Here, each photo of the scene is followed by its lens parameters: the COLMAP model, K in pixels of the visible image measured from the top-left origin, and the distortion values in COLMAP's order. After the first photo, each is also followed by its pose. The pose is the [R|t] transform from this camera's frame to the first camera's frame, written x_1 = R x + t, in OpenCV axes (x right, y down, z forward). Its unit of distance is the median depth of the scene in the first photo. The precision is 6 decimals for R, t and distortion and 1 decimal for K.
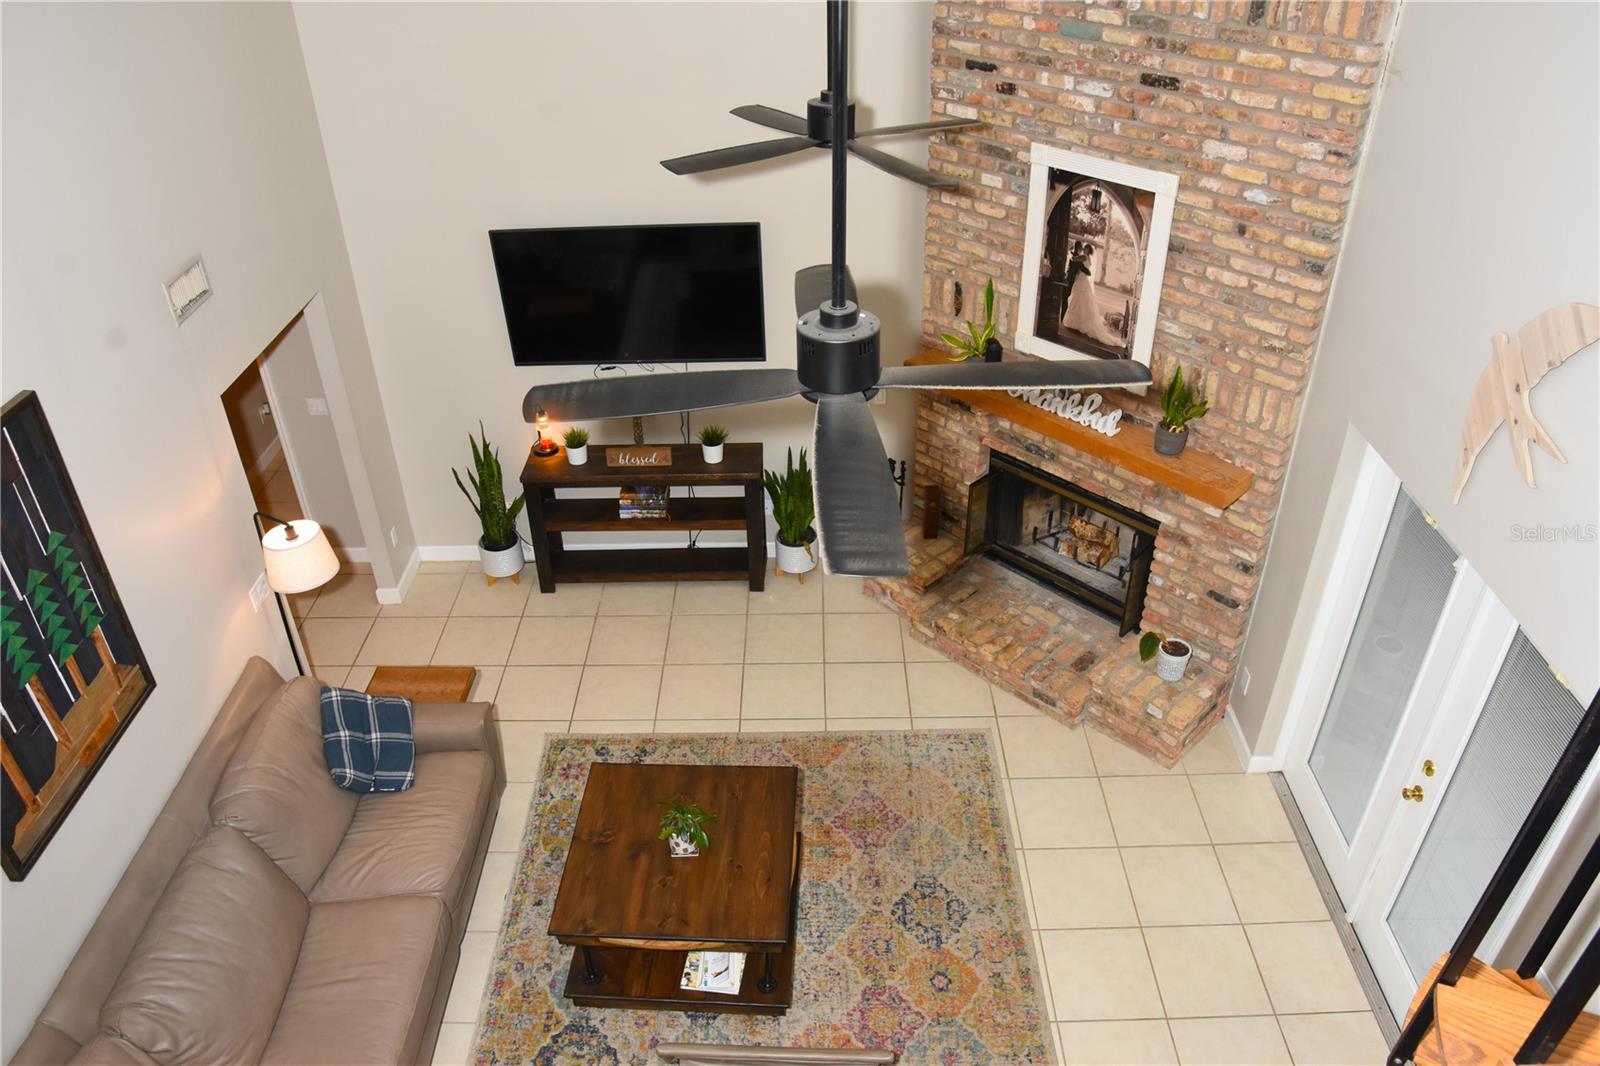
lens RADIAL K [[1131.3, 0, 789.2], [0, 1131.3, 545.3], [0, 0, 1]] dist [-0.121296, 0.063862]
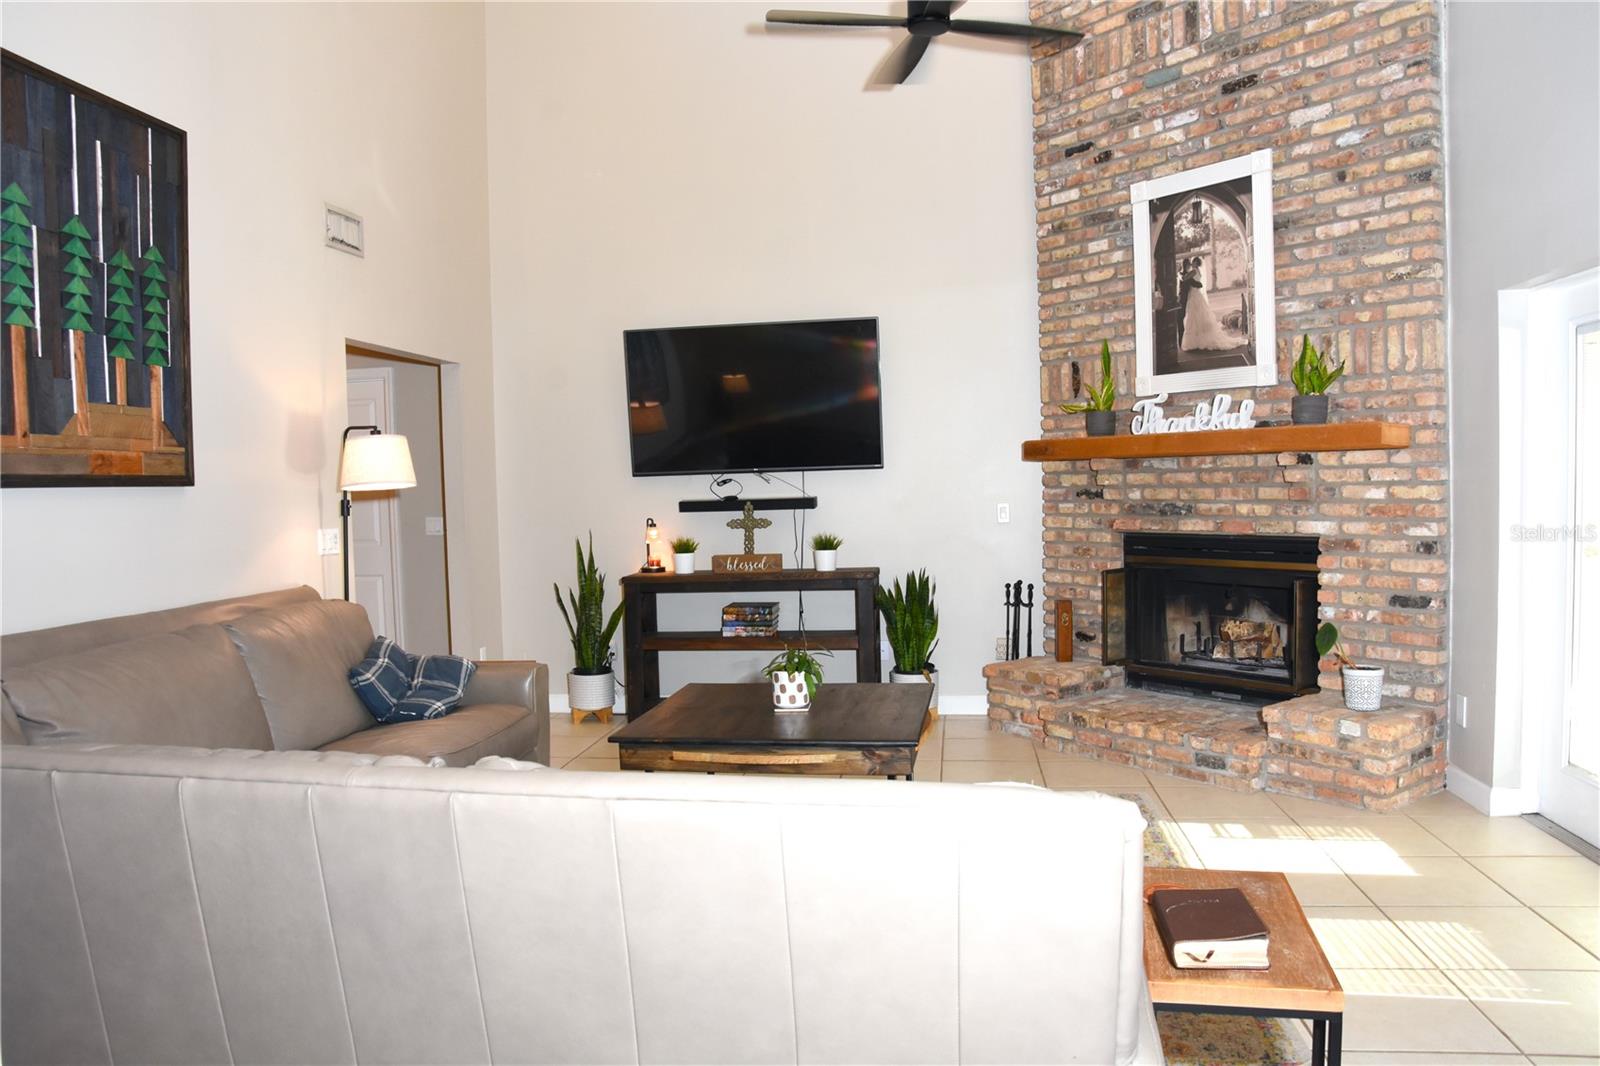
lens RADIAL K [[1131.3, 0, 794.5], [0, 1131.3, 545.4], [0, 0, 1]] dist [-0.121296, 0.063862]
pose [[0.991657, 0.003841, -0.128848, 0.036629], [-0.069490, 0.857807, -0.509253, 0.494611], [0.108571, 0.513957, 0.850917, 0.235305]]
